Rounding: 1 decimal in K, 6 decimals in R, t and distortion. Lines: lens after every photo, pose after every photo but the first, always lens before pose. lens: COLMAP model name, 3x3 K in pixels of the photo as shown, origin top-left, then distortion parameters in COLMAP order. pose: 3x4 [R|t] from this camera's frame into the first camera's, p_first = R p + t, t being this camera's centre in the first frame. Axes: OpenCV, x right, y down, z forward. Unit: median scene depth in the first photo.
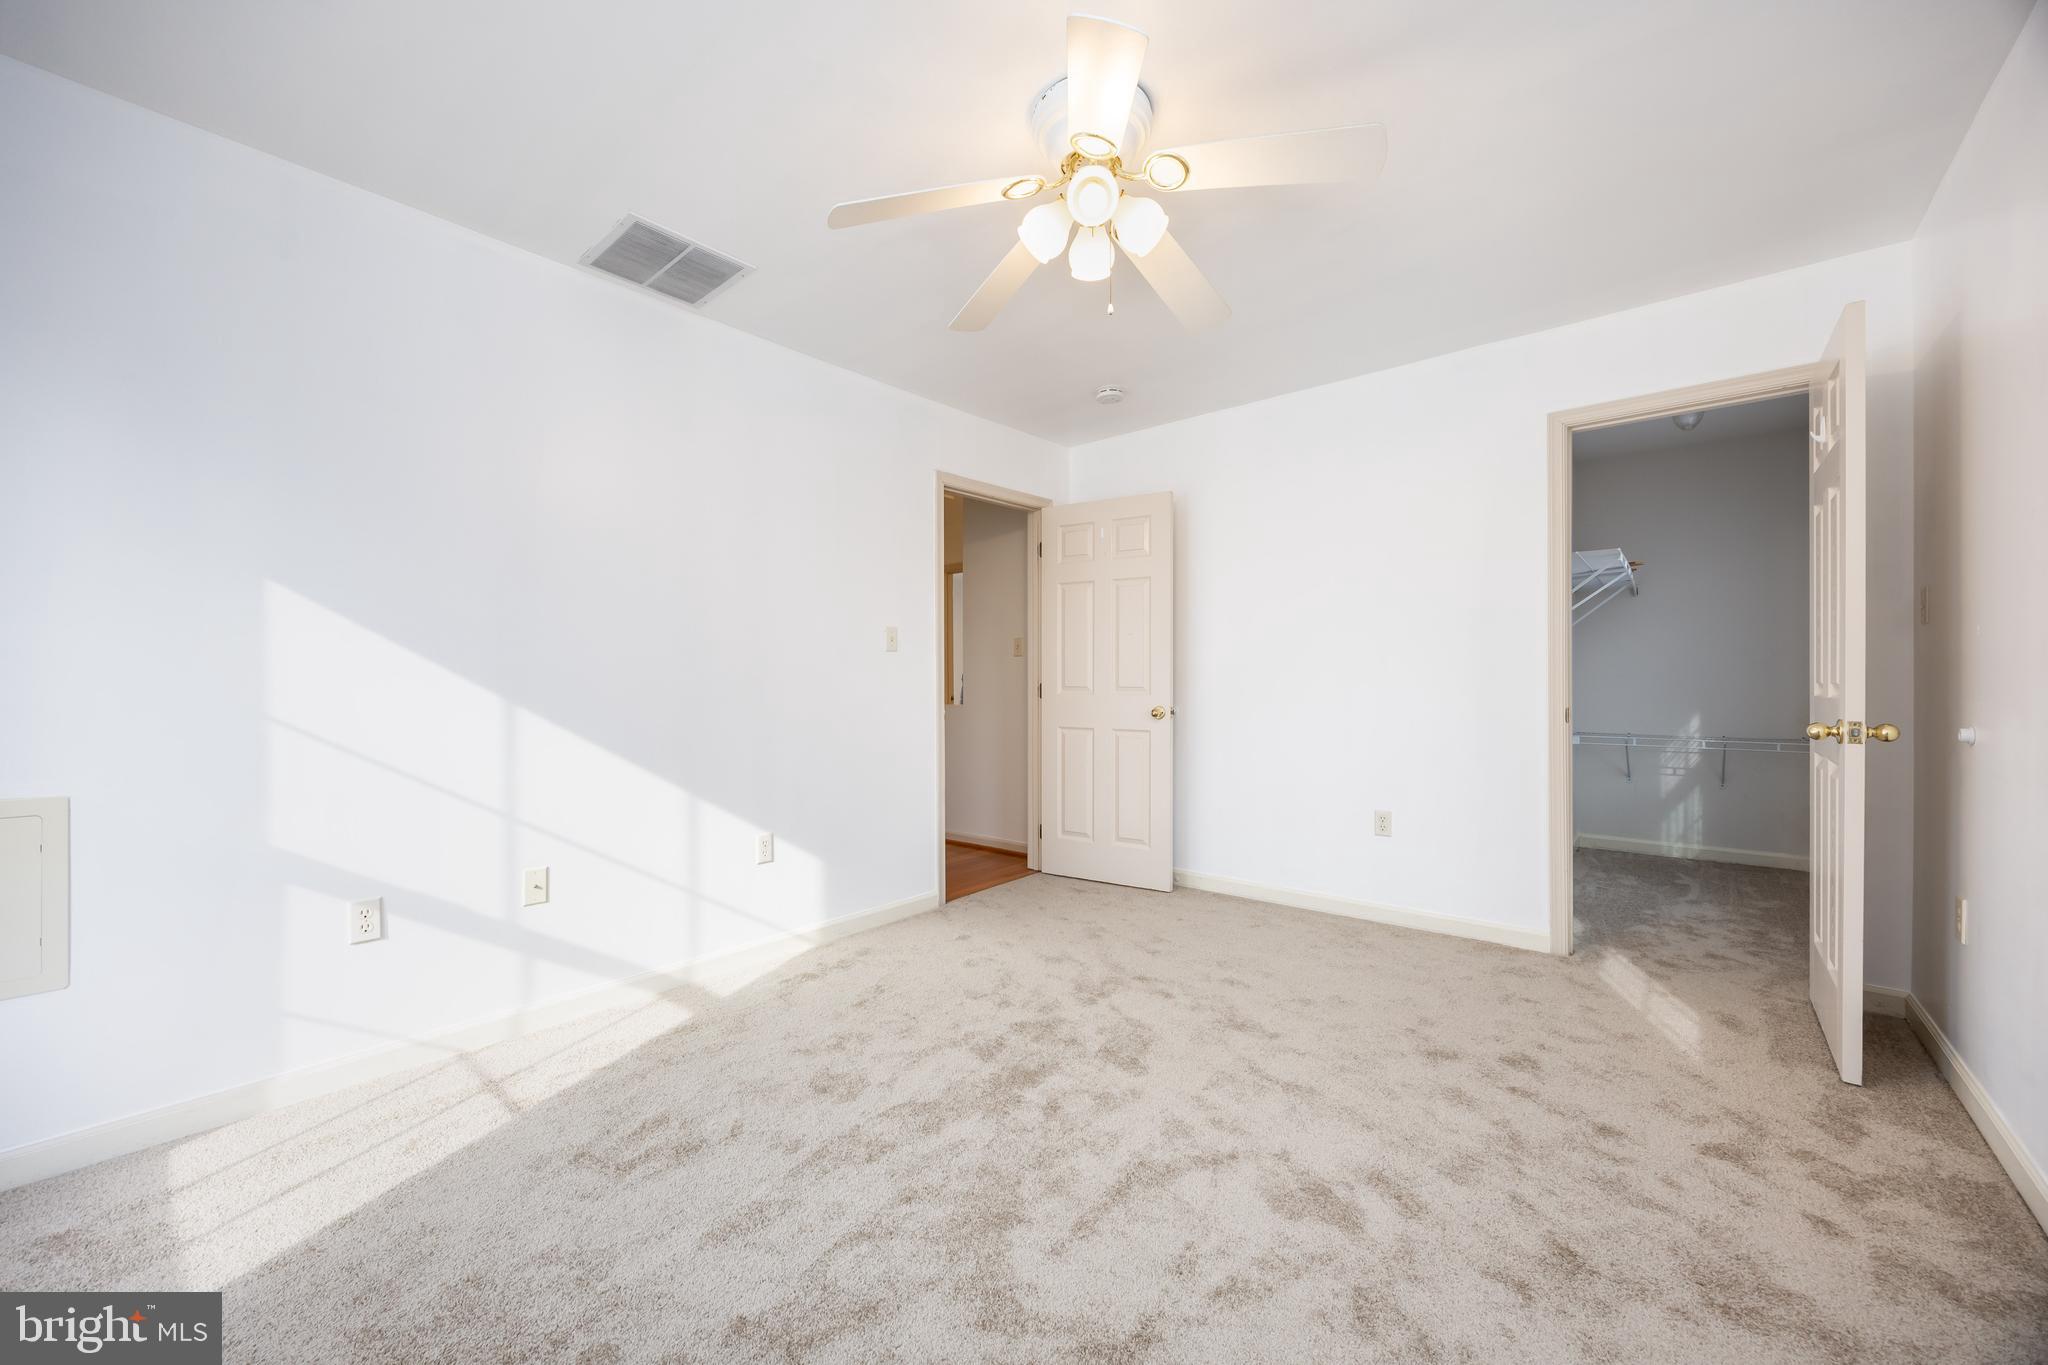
lens RADIAL K [[786.5, 0, 1024.3], [0, 786.5, 678.0], [0, 0, 1]] dist [-0.000331, 0.000095]
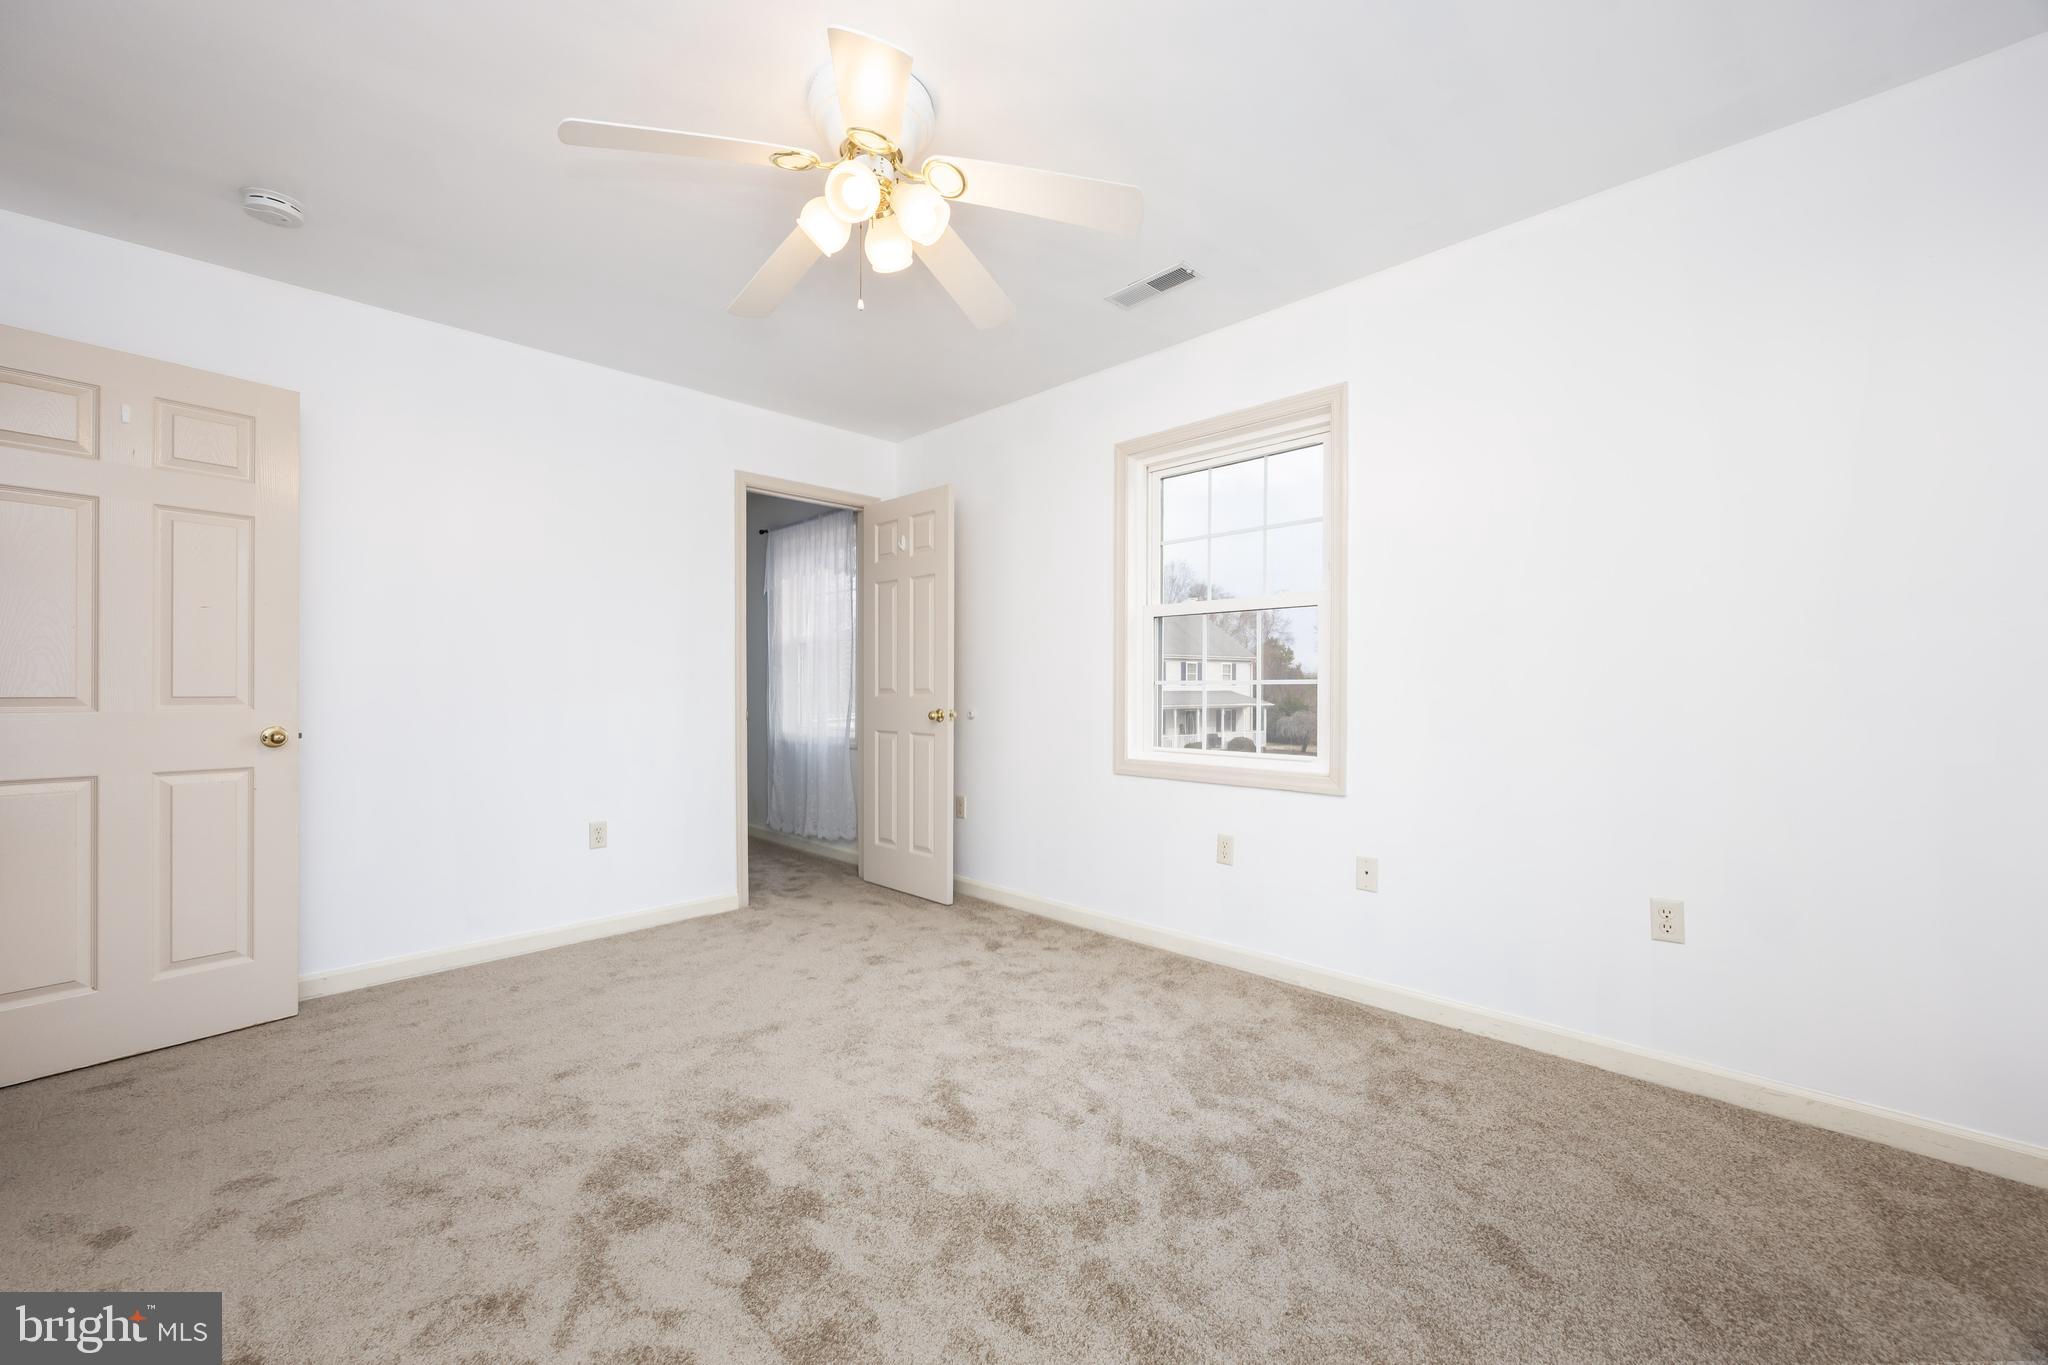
lens RADIAL K [[799.0, 0, 1025.8], [0, 799.0, 690.2], [0, 0, 1]] dist [-0.001689, -0.000199]
pose [[0.068226, 0.002936, 0.997666, -0.777492], [-0.001514, 0.999995, -0.002839, 0.014532], [-0.997669, -0.001316, 0.068230, 0.657929]]
